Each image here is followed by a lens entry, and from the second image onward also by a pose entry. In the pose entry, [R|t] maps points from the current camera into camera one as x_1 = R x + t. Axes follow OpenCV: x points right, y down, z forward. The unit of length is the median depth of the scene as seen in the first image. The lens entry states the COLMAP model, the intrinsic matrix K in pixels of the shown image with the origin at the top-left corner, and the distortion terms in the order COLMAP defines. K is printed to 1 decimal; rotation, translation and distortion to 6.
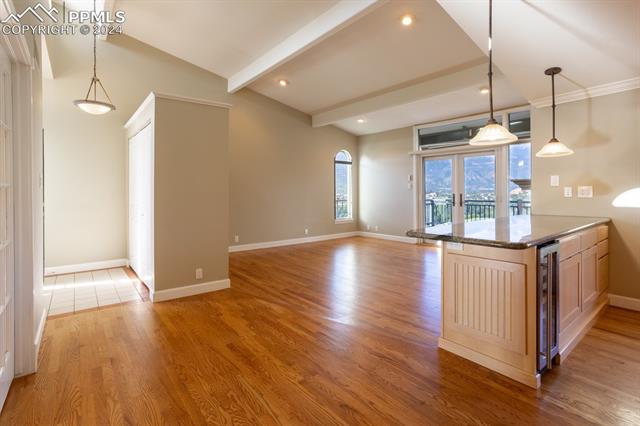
lens RADIAL K [[321.1, 0, 318.0], [0, 321.1, 192.5], [0, 0, 1]] dist [0.000433, 0.000164]
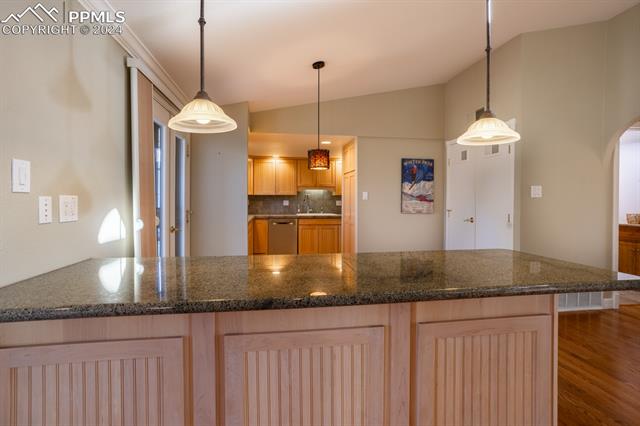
lens RADIAL K [[311.6, 0, 318.5], [0, 311.6, 203.4], [0, 0, 1]] dist [-0.001281, 0.000159]
pose [[-0.864515, -0.001879, 0.502603, 0.167960], [0.004275, 0.999929, 0.011091, -0.005897], [-0.502588, 0.011737, -0.864446, 0.601653]]
